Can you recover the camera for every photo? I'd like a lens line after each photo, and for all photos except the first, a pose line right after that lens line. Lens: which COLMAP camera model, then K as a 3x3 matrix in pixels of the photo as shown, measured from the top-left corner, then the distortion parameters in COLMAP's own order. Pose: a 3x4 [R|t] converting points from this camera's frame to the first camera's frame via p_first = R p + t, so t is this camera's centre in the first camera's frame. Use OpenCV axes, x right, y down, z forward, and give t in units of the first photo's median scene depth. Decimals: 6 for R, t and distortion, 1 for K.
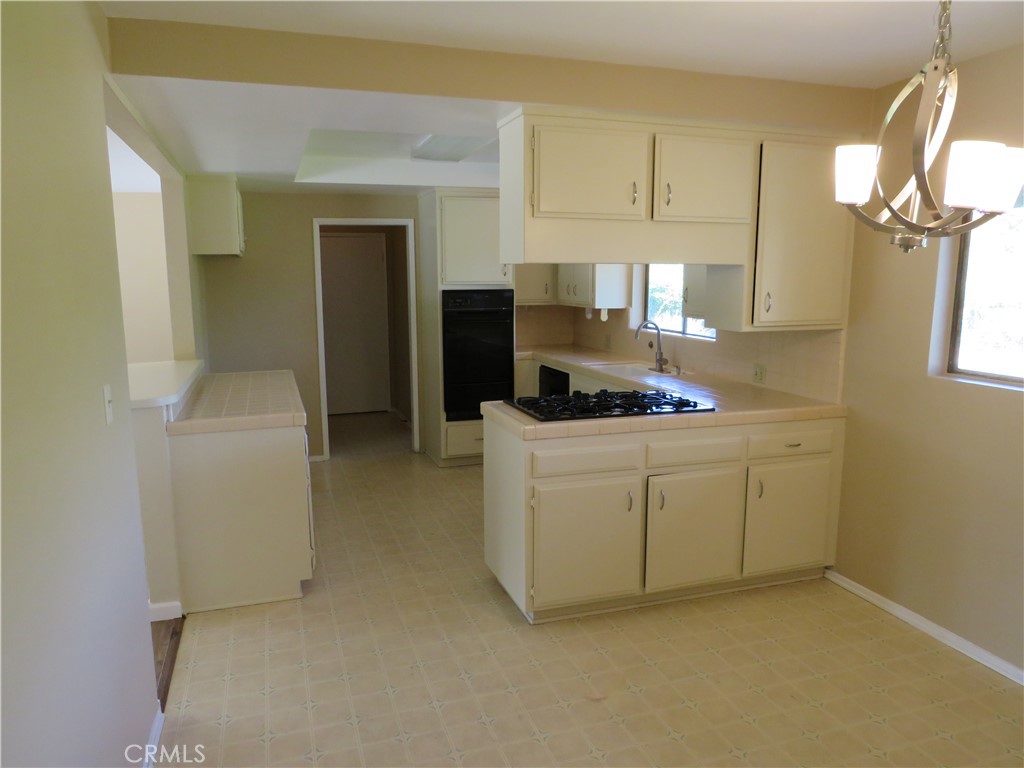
lens RADIAL K [[729.0, 0, 512.0], [0, 729.0, 384.0], [0, 0, 1]] dist [-0.009590, 0.003729]
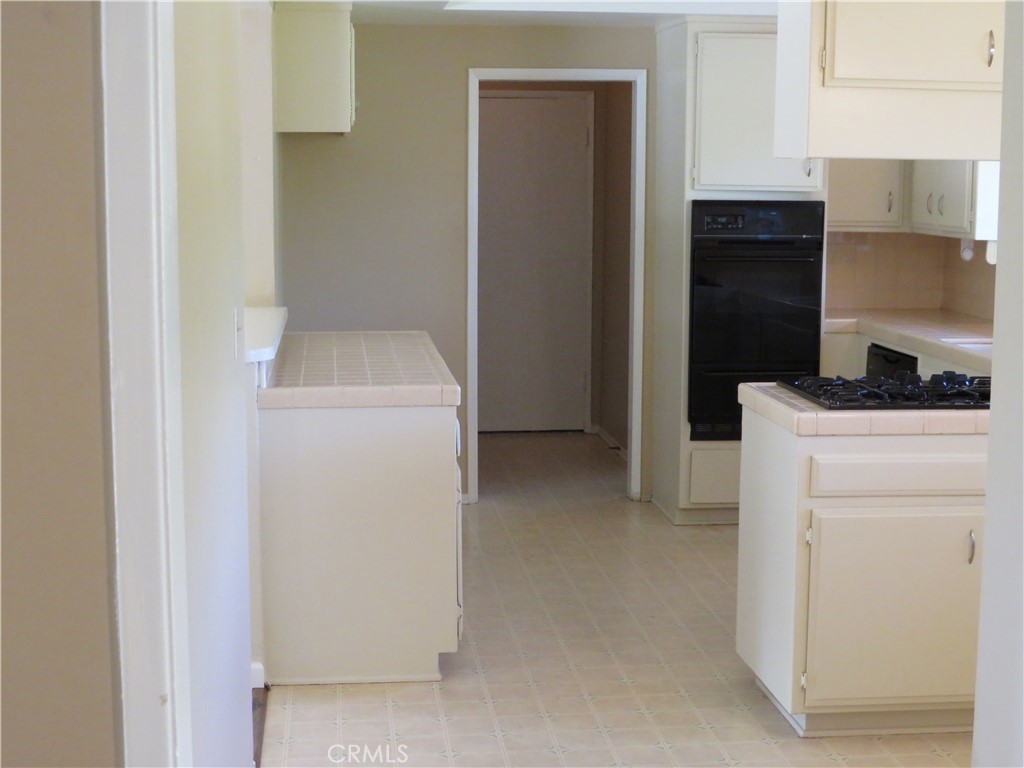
lens RADIAL K [[1672.2, 0, 567.1], [0, 1672.2, 381.5], [0, 0, 1]] dist [-0.022995, 0.070386]
pose [[0.983161, 0.038079, -0.178730, 0.043243], [-0.042273, 0.998912, -0.019710, 0.037842], [0.177785, 0.026934, 0.983701, -0.261904]]
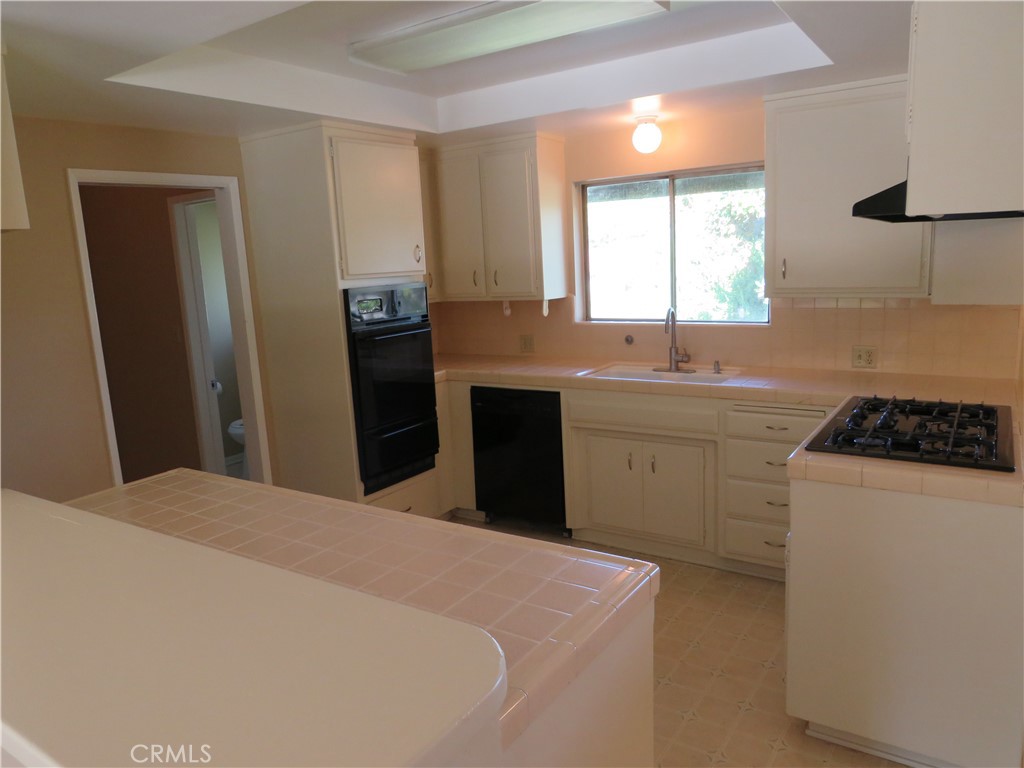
lens RADIAL K [[707.8, 0, 512.0], [0, 707.8, 384.0], [0, 0, 1]] dist [-0.028995, 0.002627]
pose [[0.794299, -0.146050, 0.589711, -0.353214], [0.139799, 0.988565, 0.056532, -0.064812], [-0.591224, 0.037537, 0.805633, 0.445447]]
